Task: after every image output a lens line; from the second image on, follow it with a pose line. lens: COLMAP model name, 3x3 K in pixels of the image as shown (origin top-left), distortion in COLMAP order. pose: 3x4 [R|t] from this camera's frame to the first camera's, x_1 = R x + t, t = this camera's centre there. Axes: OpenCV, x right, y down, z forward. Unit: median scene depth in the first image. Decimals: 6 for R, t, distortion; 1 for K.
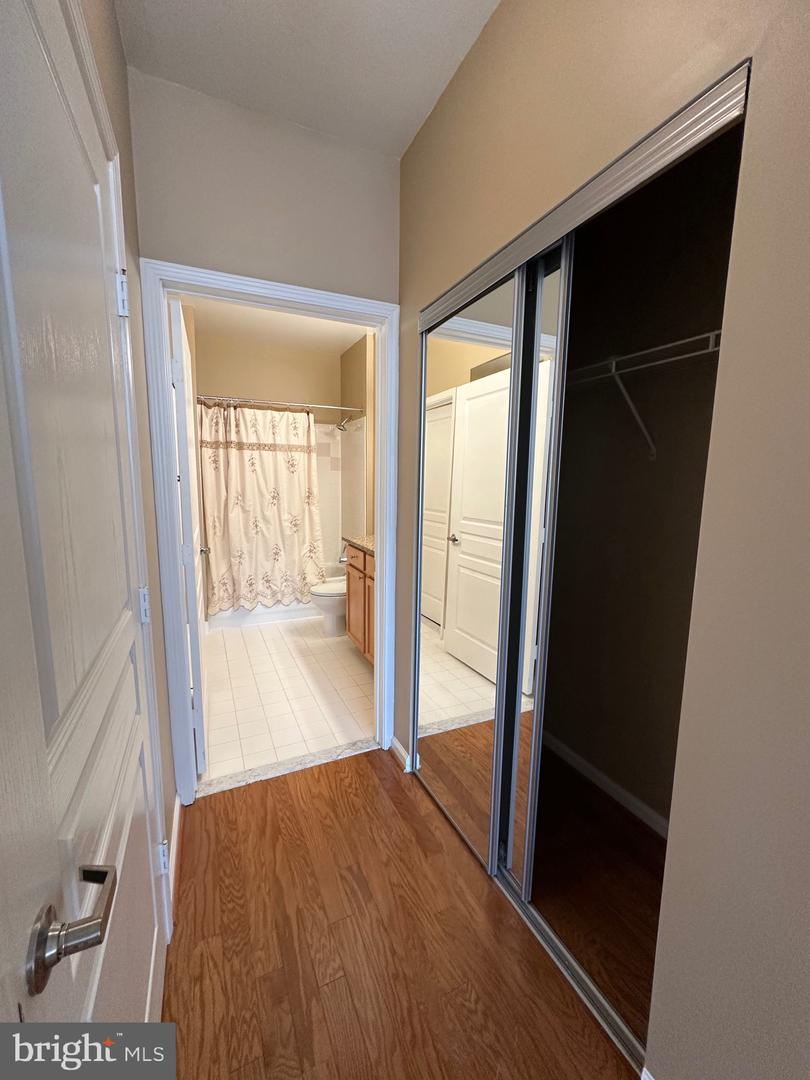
lens RADIAL K [[436.7, 0, 404.5], [0, 436.7, 546.7], [0, 0, 1]] dist [-0.003358, 0.000054]
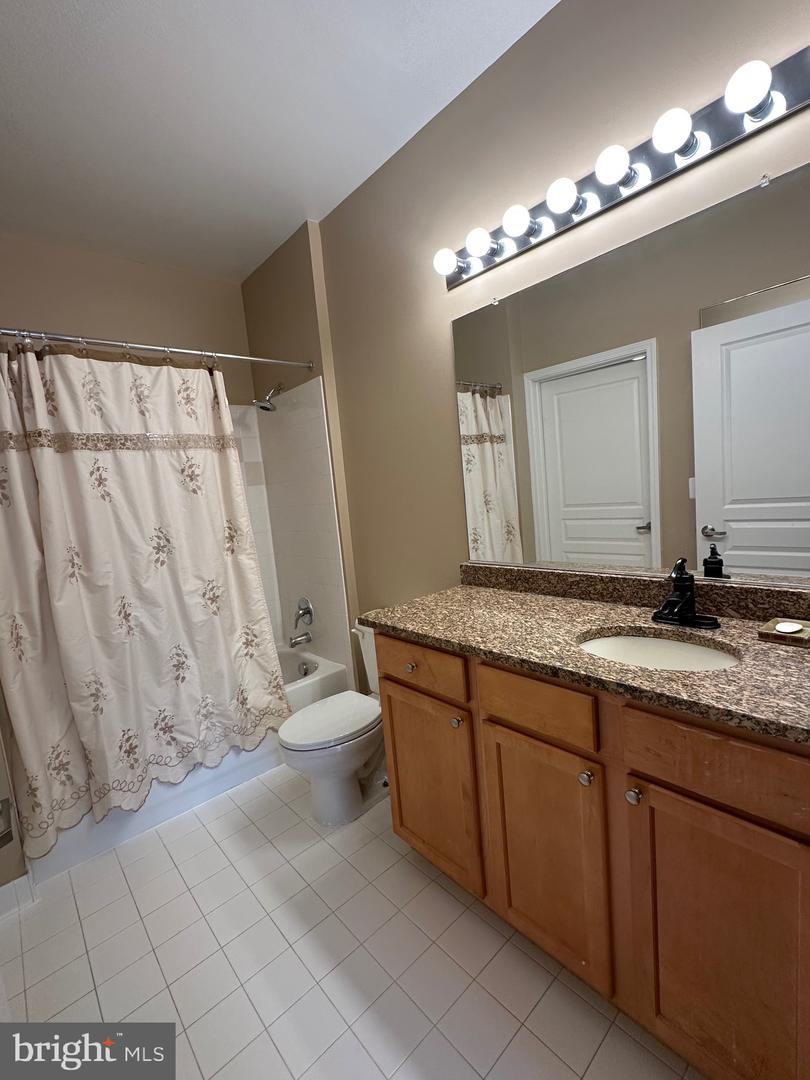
lens RADIAL K [[468.6, 0, 398.2], [0, 468.6, 543.3], [0, 0, 1]] dist [-0.003561, 0.001225]
pose [[0.955457, -0.135928, 0.261965, -0.188127], [0.149666, 0.988181, -0.033129, -0.064517], [-0.254365, 0.070861, 0.964509, 0.459036]]
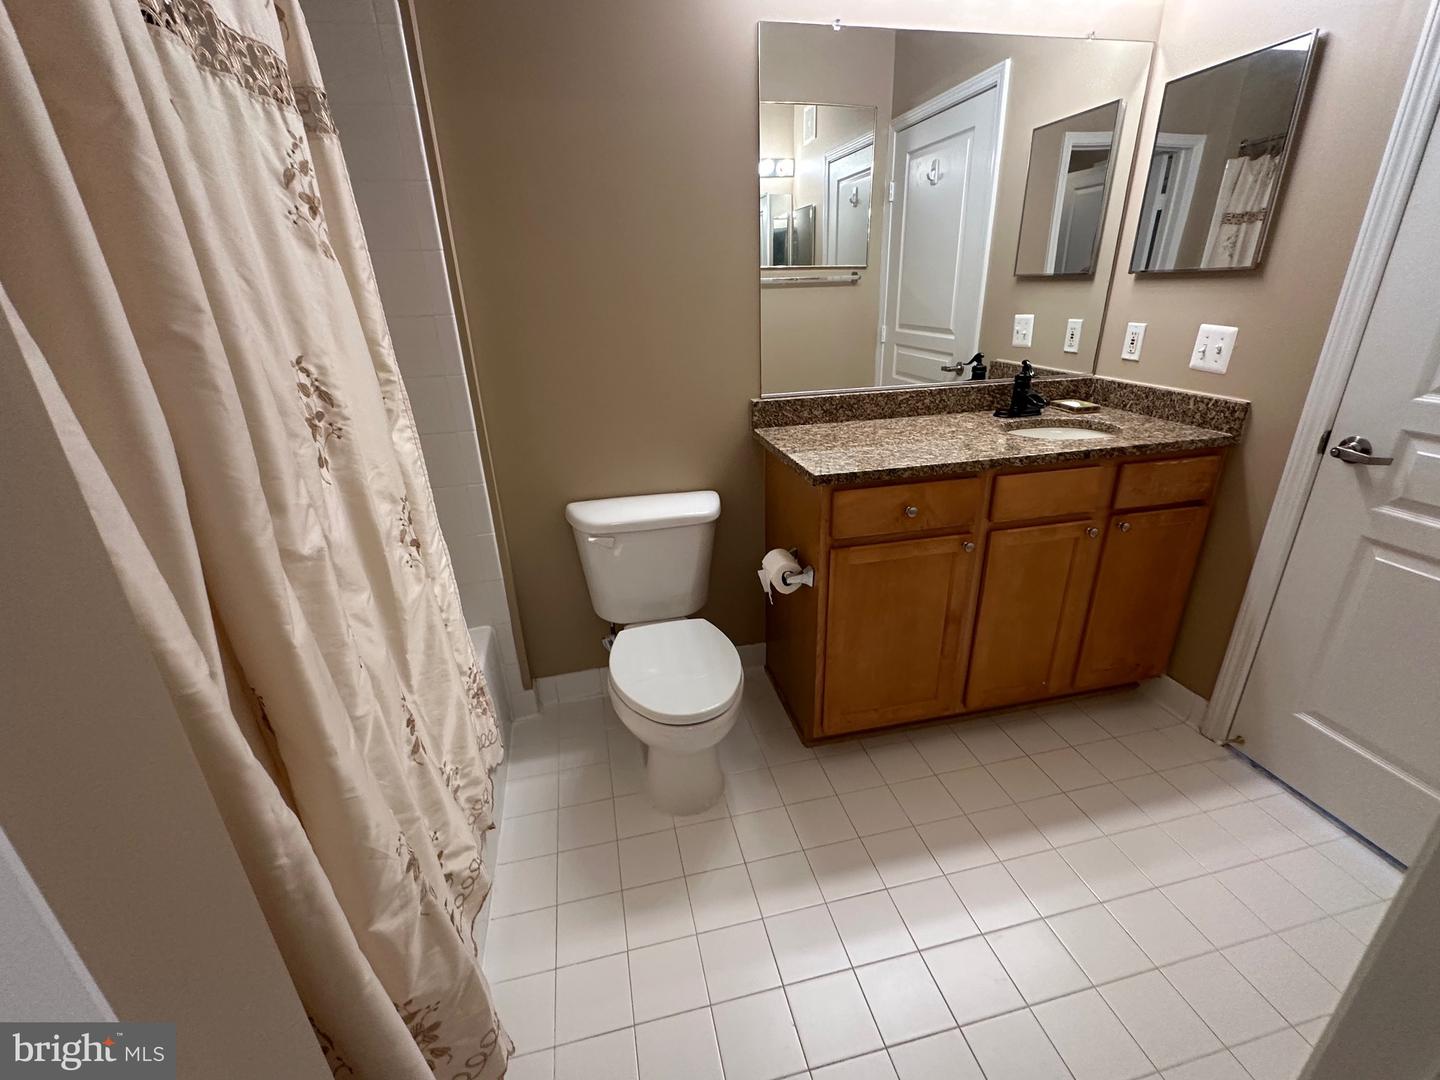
lens RADIAL K [[624.8, 0, 728.2], [0, 624.8, 543.6], [0, 0, 1]] dist [-0.003561, 0.001225]
pose [[0.215299, -0.395229, 0.892995, -0.489067], [0.187888, 0.914120, 0.359280, -0.127825], [-0.958303, 0.090430, 0.271068, 0.817143]]
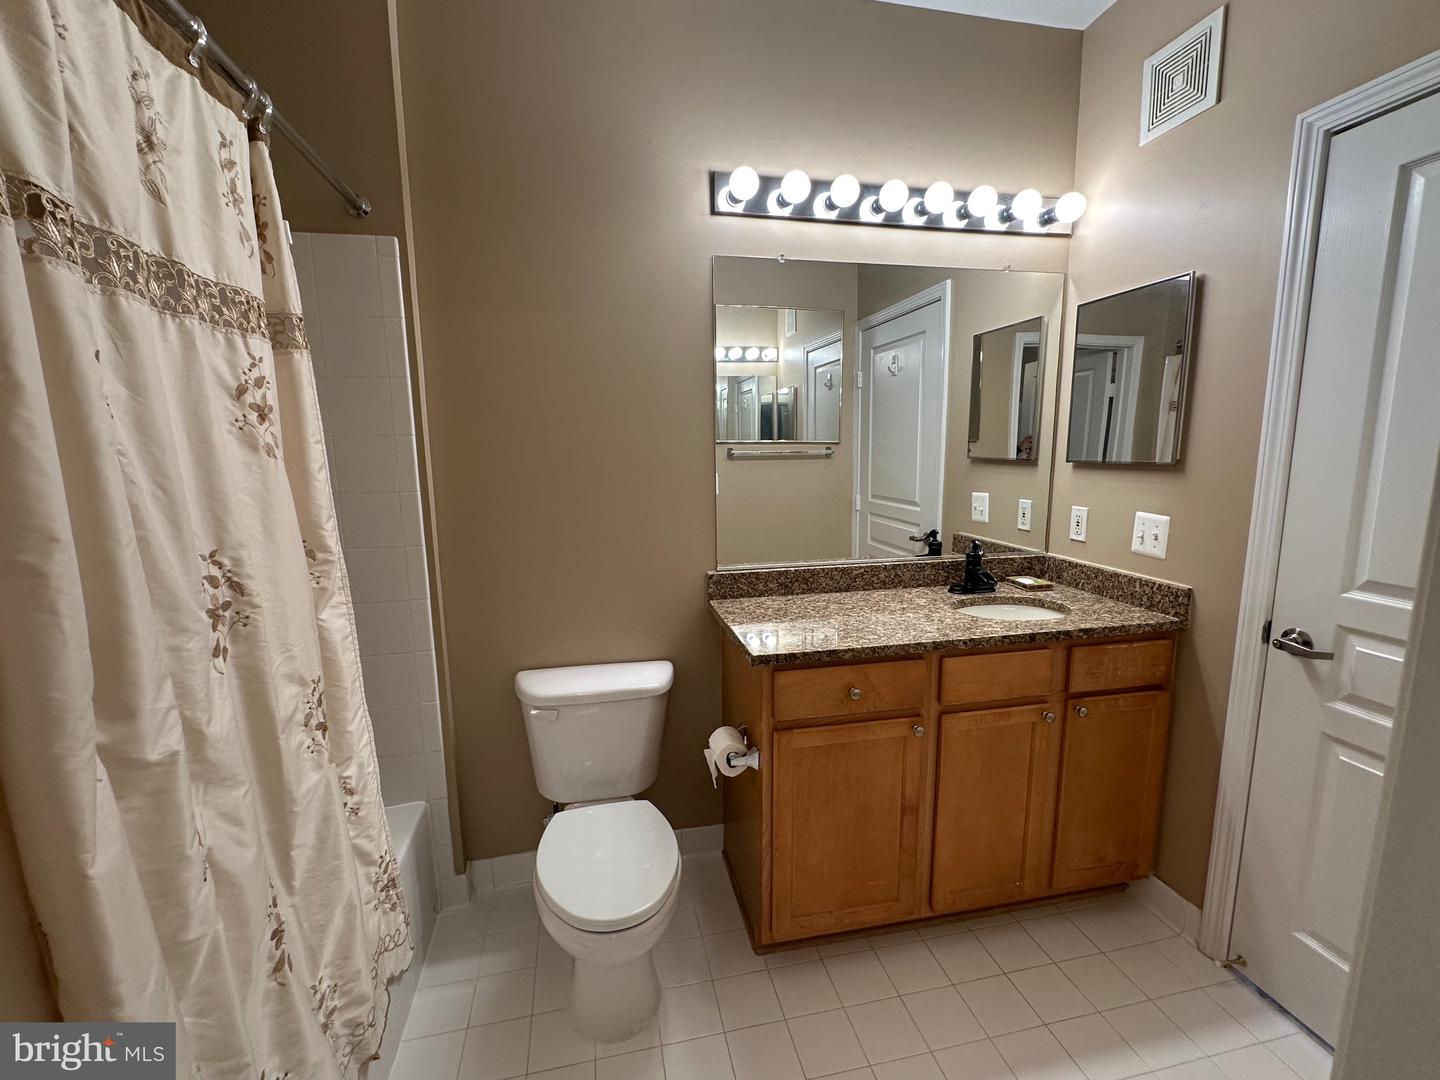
lens RADIAL K [[624.8, 0, 725.2], [0, 624.8, 548.0], [0, 0, 1]] dist [-0.003561, 0.001225]
pose [[0.230696, -0.178063, 0.956594, -0.474958], [0.170668, 0.975277, 0.140382, -0.138498], [-0.957942, 0.130874, 0.255382, 0.777310]]
